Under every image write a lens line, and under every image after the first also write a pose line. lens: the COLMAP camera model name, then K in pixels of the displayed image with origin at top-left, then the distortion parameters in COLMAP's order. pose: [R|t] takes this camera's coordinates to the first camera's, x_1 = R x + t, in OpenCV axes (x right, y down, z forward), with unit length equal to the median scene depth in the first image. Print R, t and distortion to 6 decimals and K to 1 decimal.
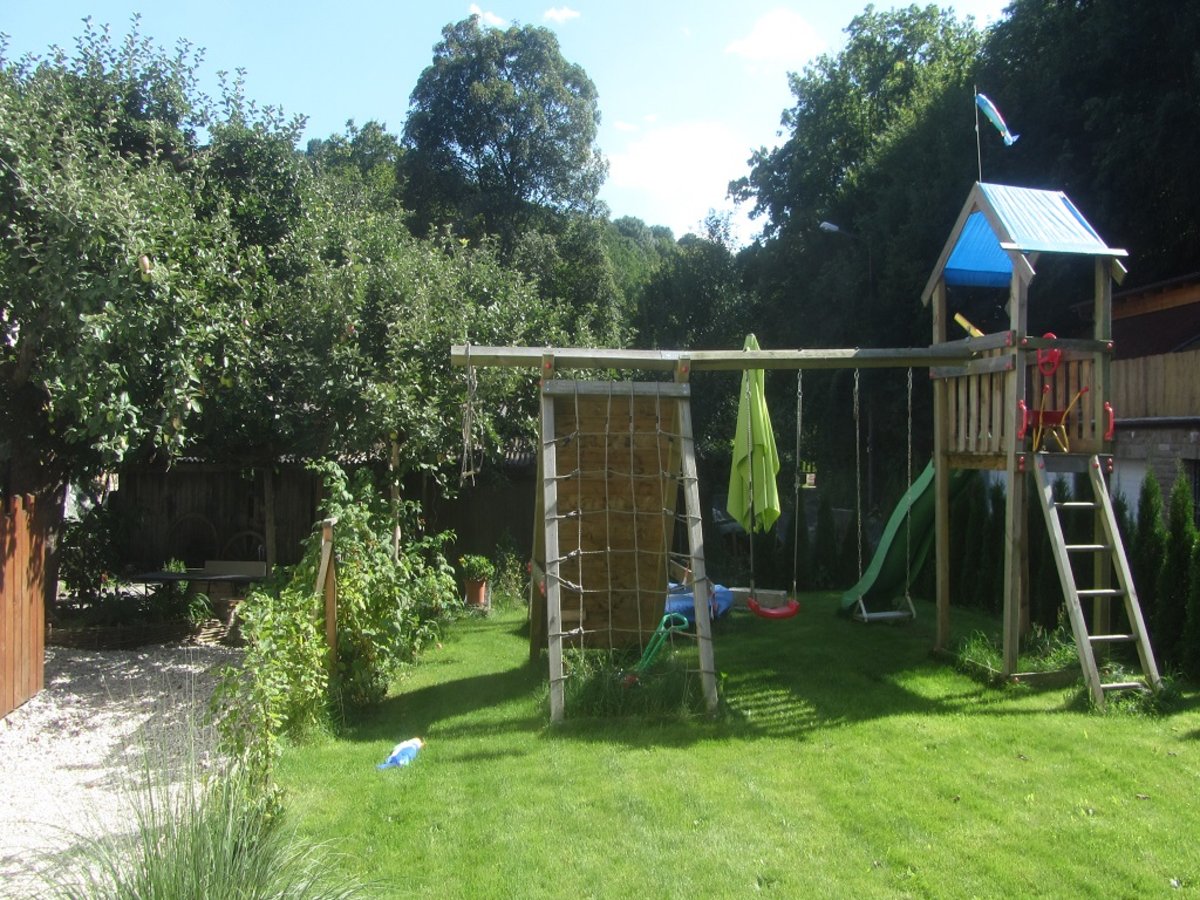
lens RADIAL K [[1051.8, 0, 600.0], [0, 1051.8, 450.0], [0, 0, 1]] dist [-0.011823, -0.012143]
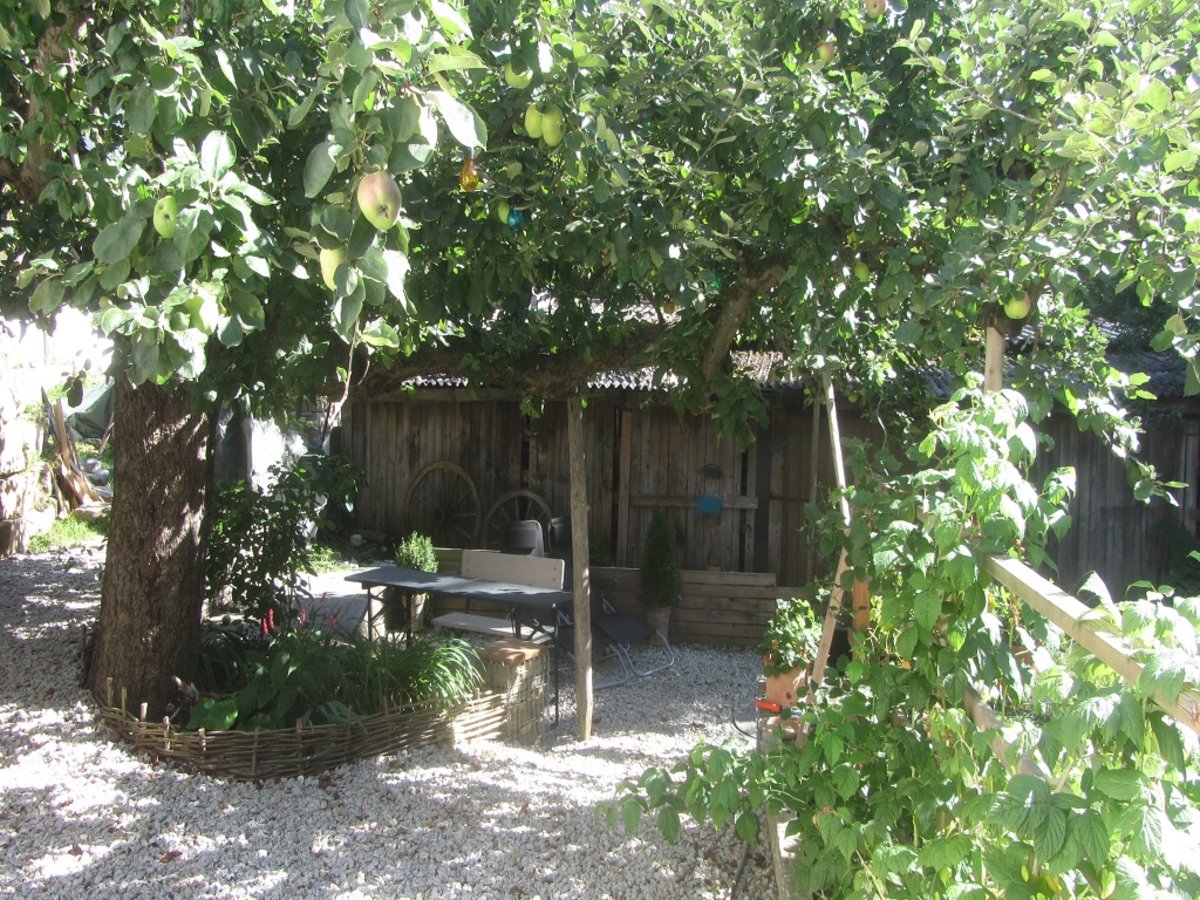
lens RADIAL K [[1051.8, 0, 600.0], [0, 1051.8, 450.0], [0, 0, 1]] dist [-0.011823, -0.012143]
pose [[0.975591, 0.019282, -0.218747, -0.288914], [-0.004383, 0.997649, 0.068394, 0.011041], [0.219551, -0.065766, 0.973382, 0.742967]]
